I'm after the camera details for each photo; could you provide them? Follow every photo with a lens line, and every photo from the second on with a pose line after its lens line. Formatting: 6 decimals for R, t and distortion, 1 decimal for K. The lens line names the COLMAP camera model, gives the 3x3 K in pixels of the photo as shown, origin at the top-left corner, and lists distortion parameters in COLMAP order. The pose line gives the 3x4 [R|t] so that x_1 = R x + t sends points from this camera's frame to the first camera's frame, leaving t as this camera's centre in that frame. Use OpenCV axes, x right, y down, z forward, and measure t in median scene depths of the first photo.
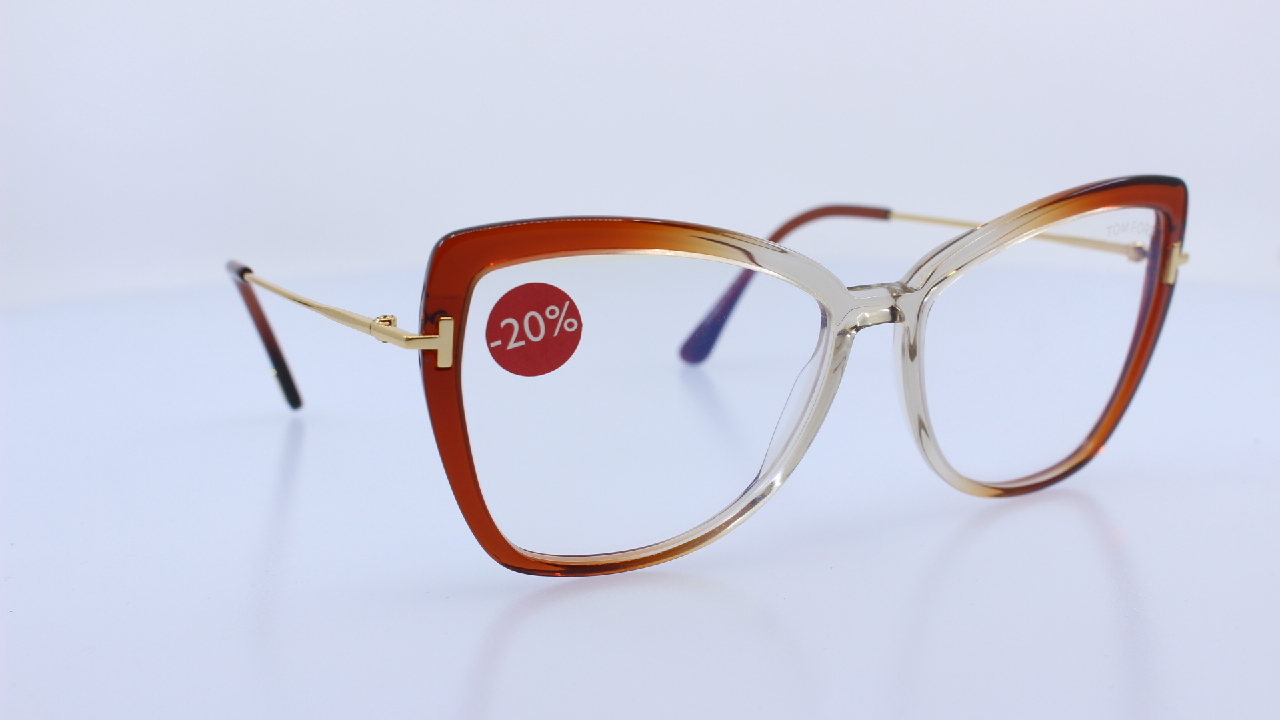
lens RADIAL K [[1628.3, 0, 633.1], [0, 1628.3, 355.3], [0, 0, 1]] dist [-0.151494, 0.000000]
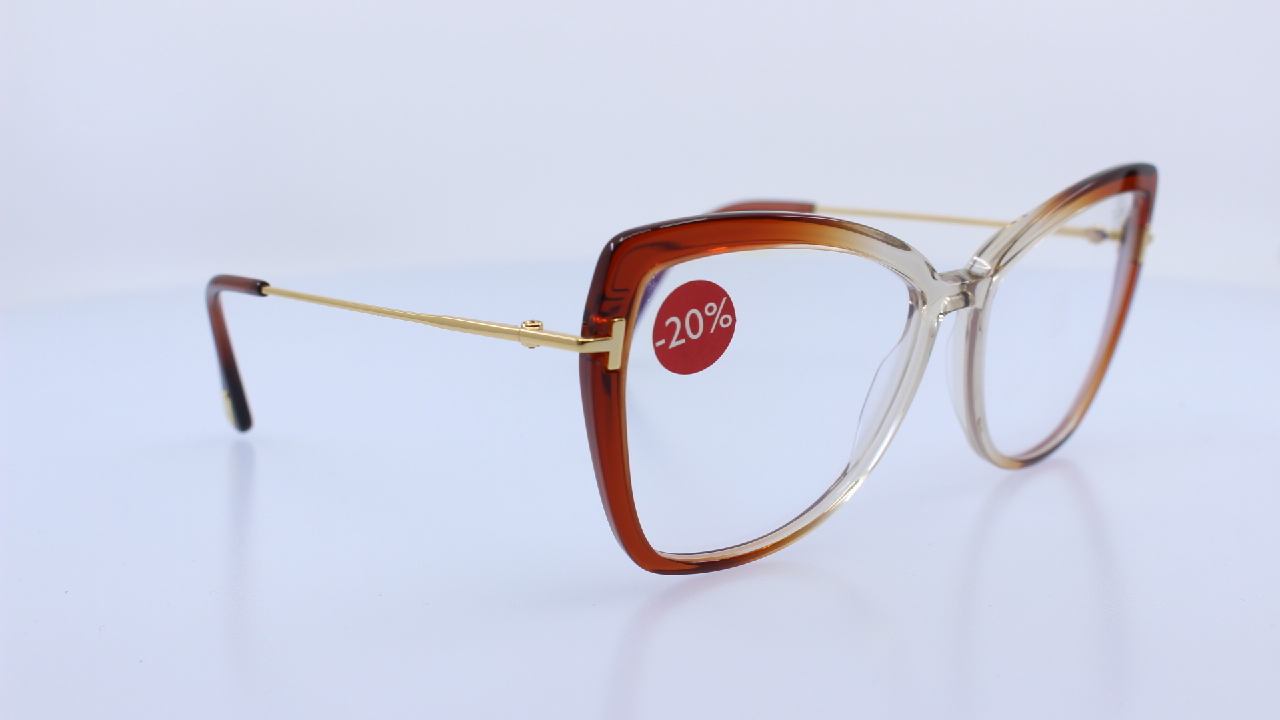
lens RADIAL K [[1628.3, 0, 638.3], [0, 1628.3, 359.9], [0, 0, 1]] dist [-0.151494, 0.000000]
pose [[0.969430, -0.051694, 0.239863, -0.333603], [0.051826, 0.998640, 0.005765, -0.003256], [-0.239834, 0.006842, 0.970790, 0.037816]]
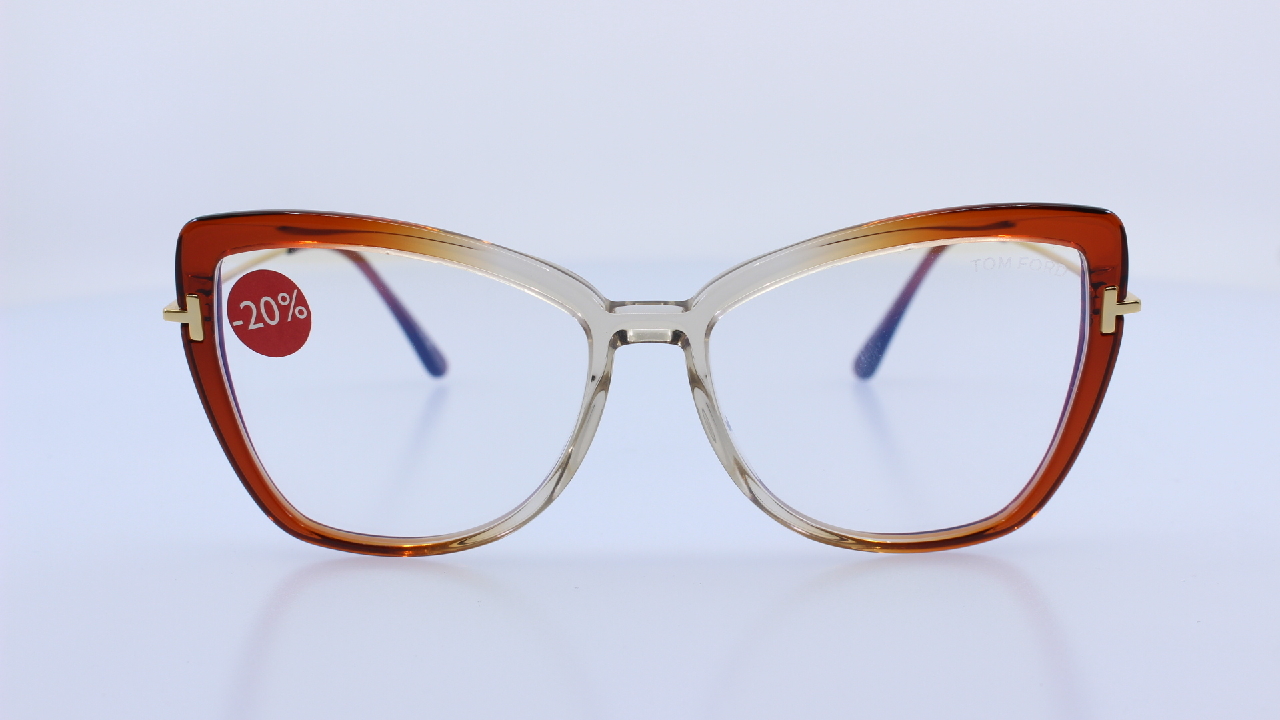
lens RADIAL K [[1628.3, 0, 647.4], [0, 1628.3, 364.2], [0, 0, 1]] dist [-0.151494, 0.000000]
pose [[0.883152, 0.101214, -0.458038, 0.653019], [-0.096246, 0.994768, 0.034242, -0.043040], [0.459107, 0.013843, 0.888273, 0.162612]]
